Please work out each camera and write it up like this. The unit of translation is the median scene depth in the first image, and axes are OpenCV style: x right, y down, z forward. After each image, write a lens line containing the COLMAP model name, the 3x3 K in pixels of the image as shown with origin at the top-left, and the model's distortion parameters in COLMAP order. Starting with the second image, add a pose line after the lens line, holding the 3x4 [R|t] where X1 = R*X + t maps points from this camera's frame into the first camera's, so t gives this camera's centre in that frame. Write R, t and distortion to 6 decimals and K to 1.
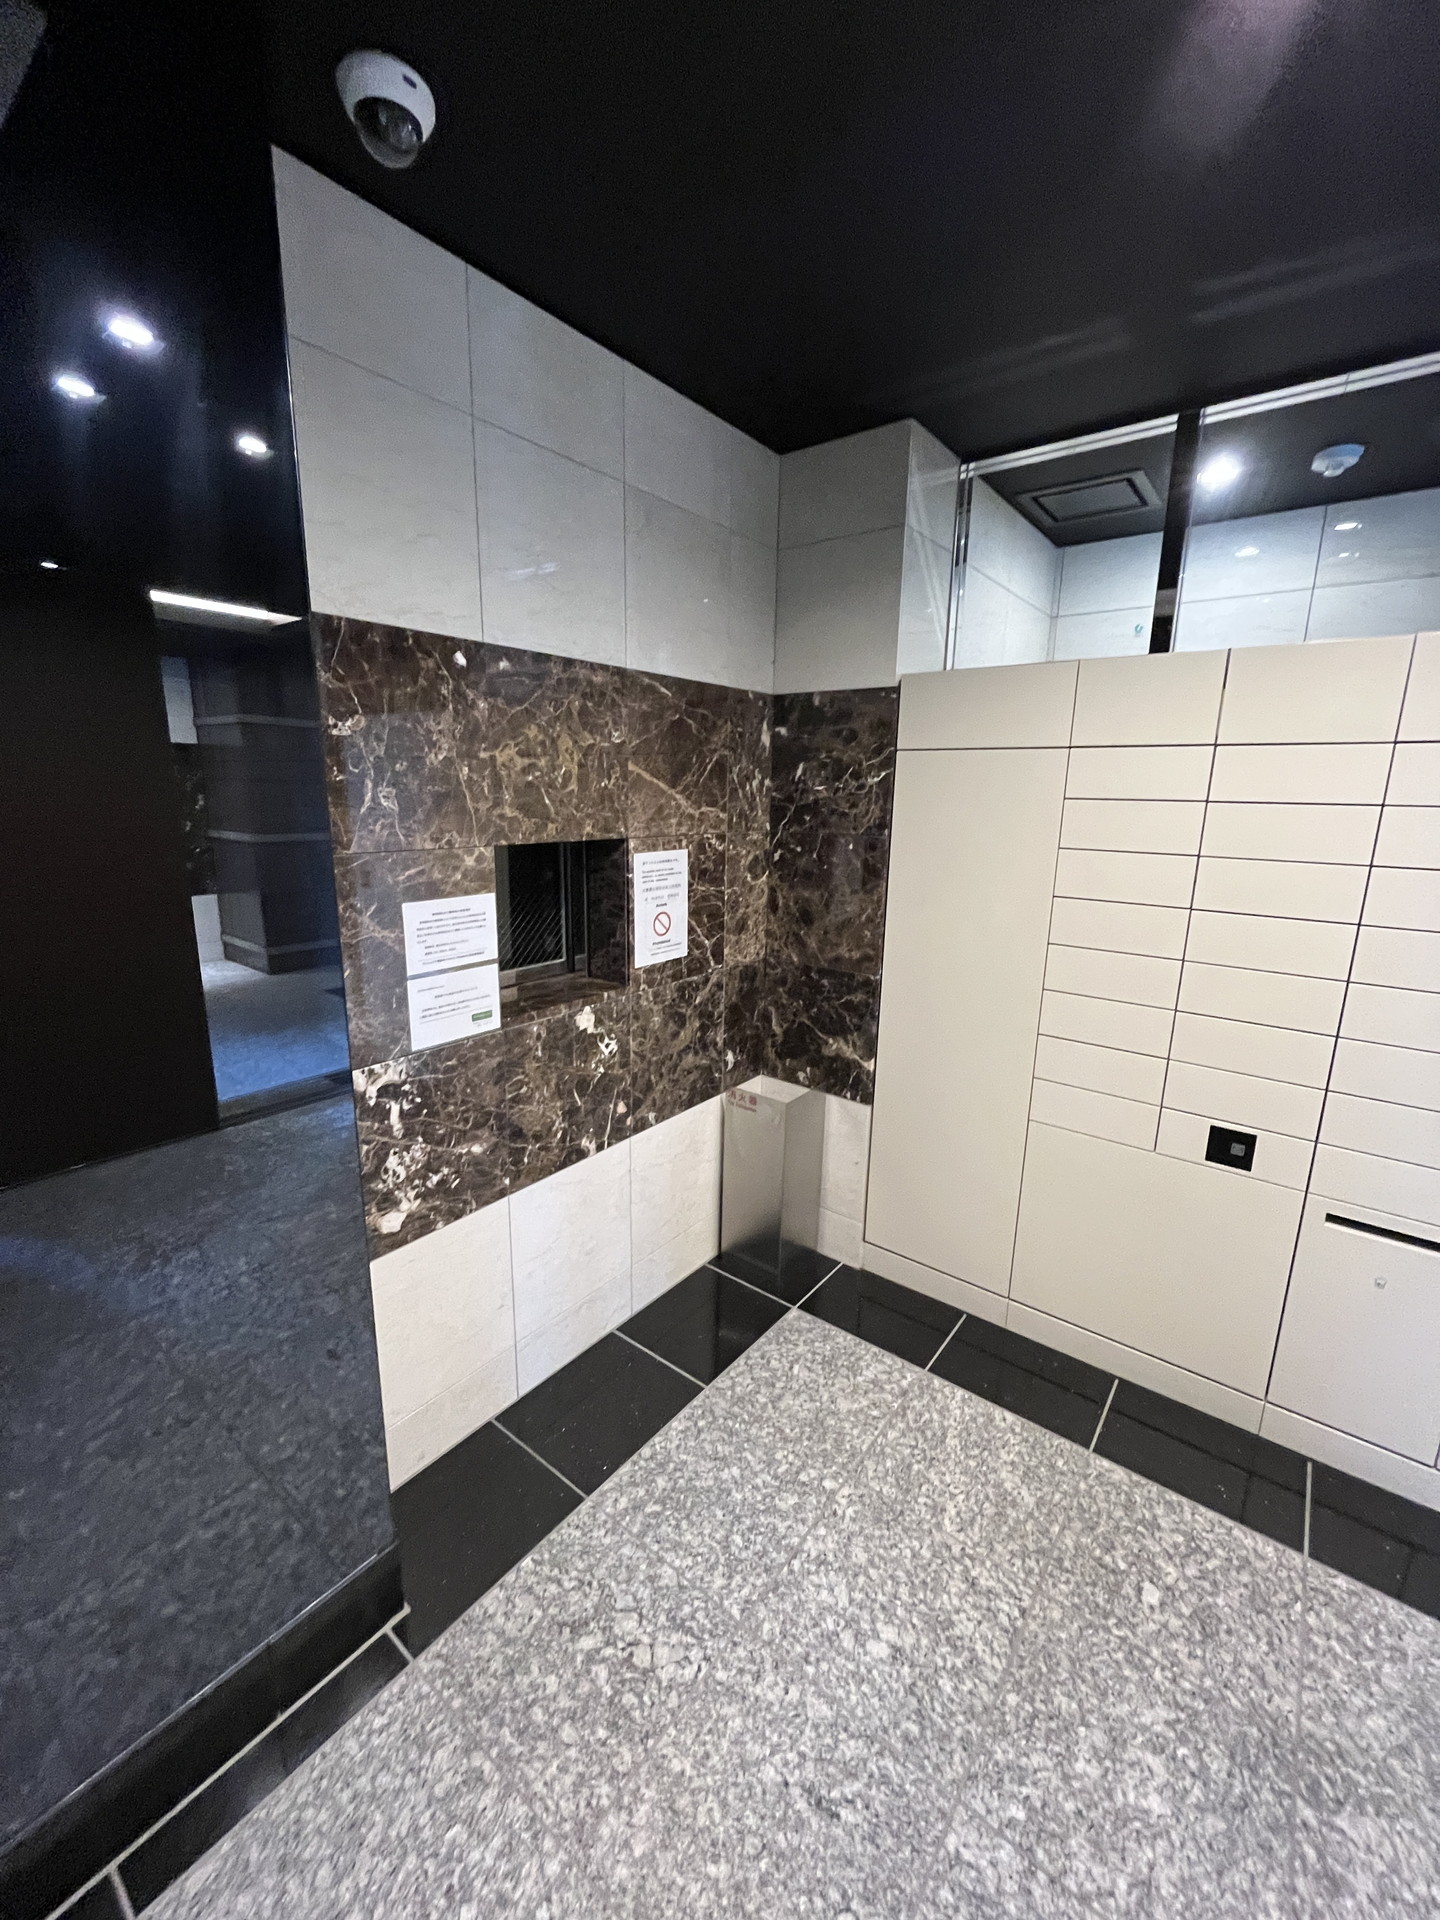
lens RADIAL K [[781.0, 0, 720.0], [0, 781.0, 960.0], [0, 0, 1]] dist [-0.001076, -0.000675]
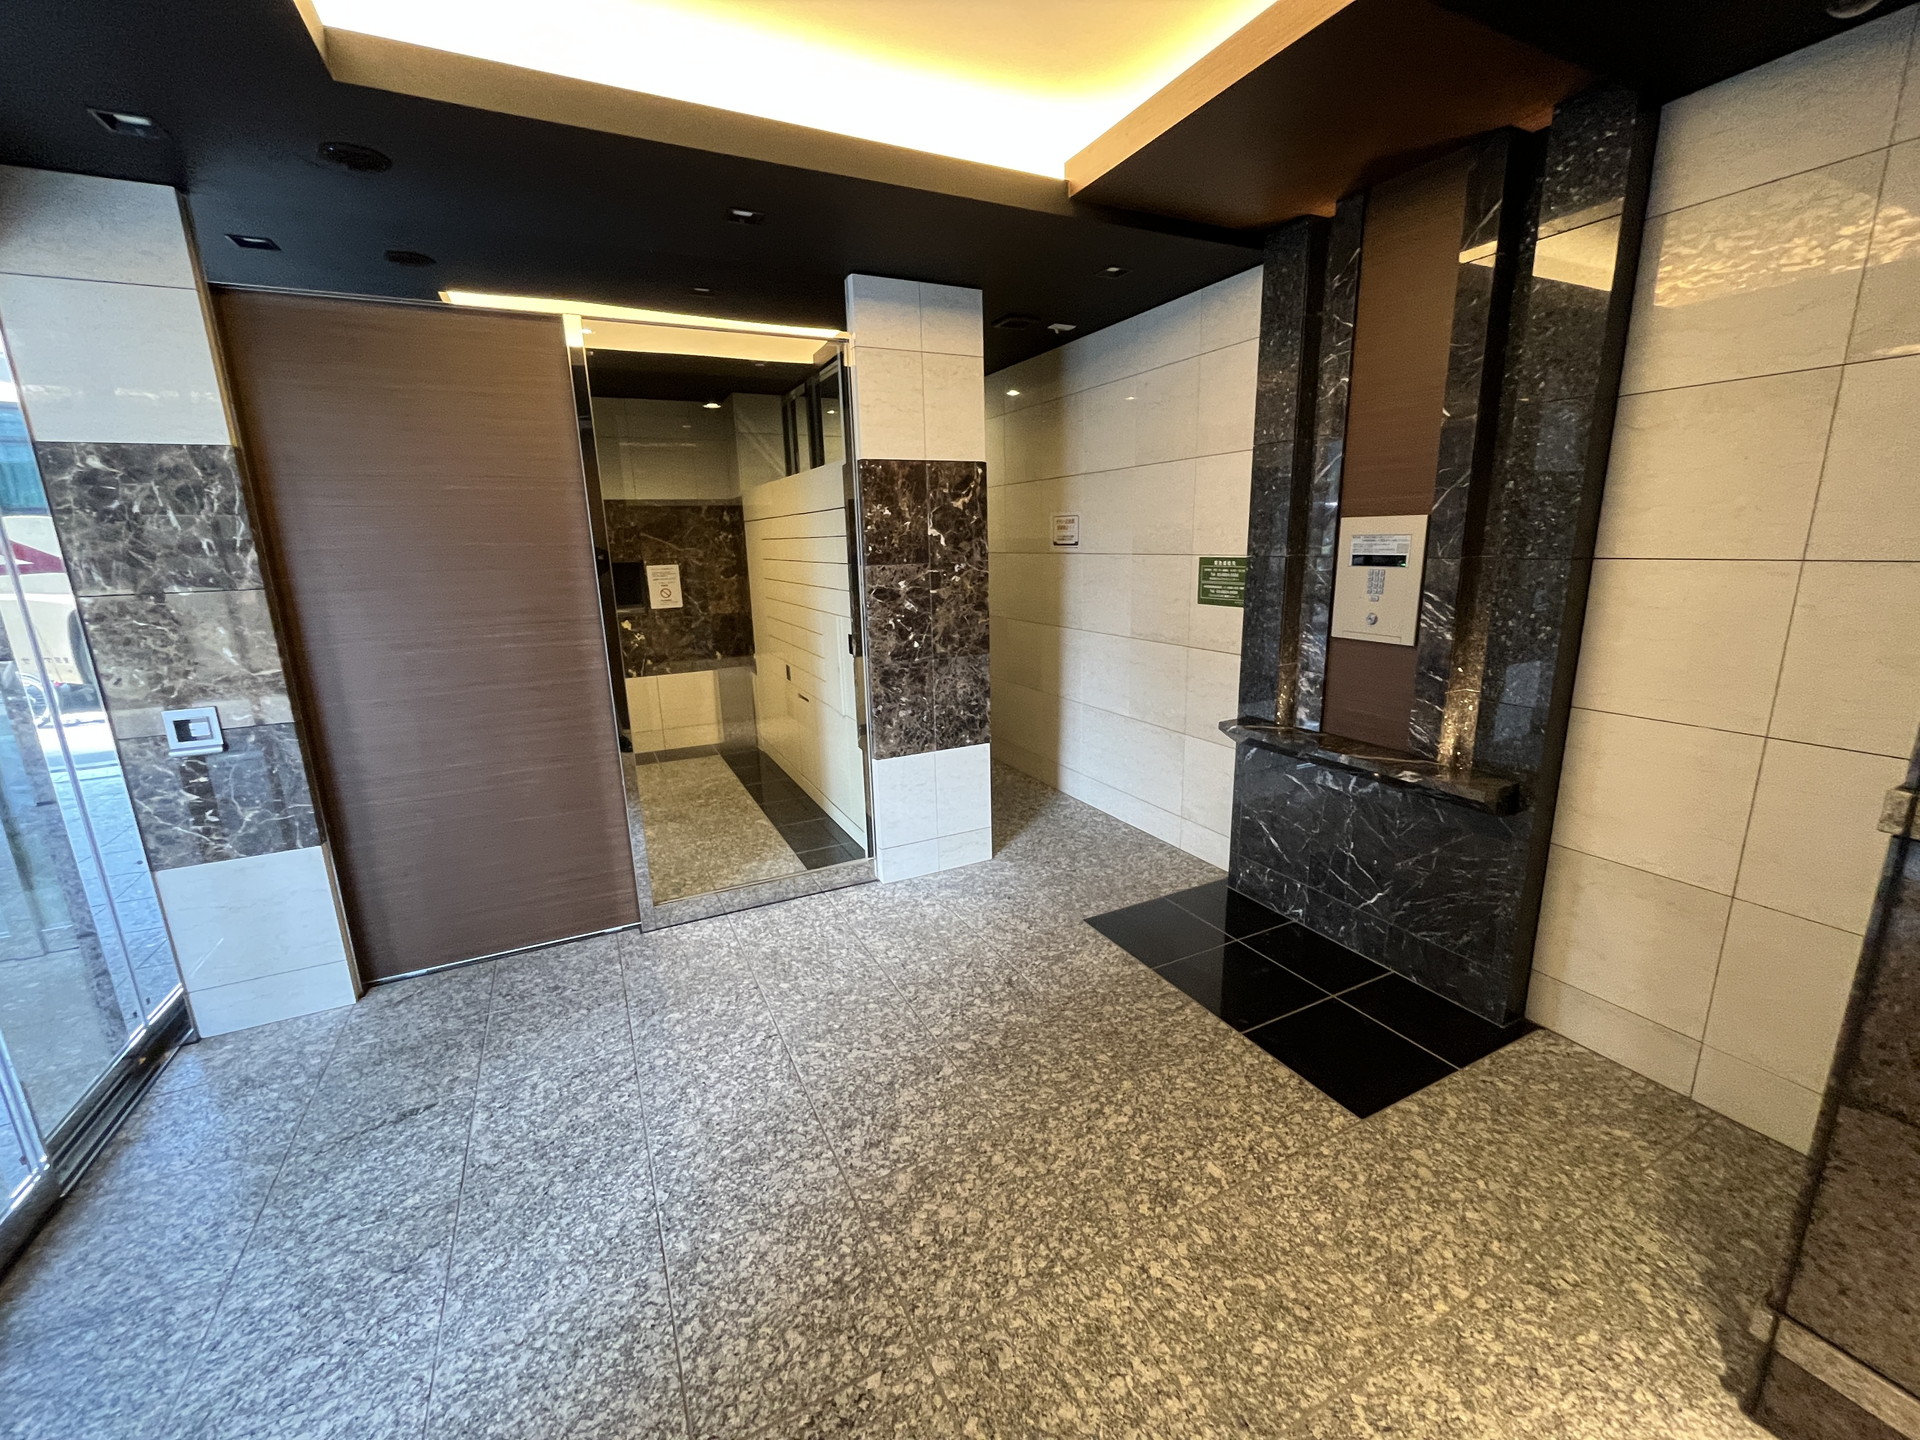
lens RADIAL K [[781.0, 0, 960.0], [0, 781.0, 720.0], [0, 0, 1]] dist [-0.001076, -0.000675]
pose [[0.901494, 0.058739, -0.428786, 1.965407], [-0.052456, 0.998272, 0.026468, 0.257601], [0.429600, -0.001369, 0.903018, -0.942100]]
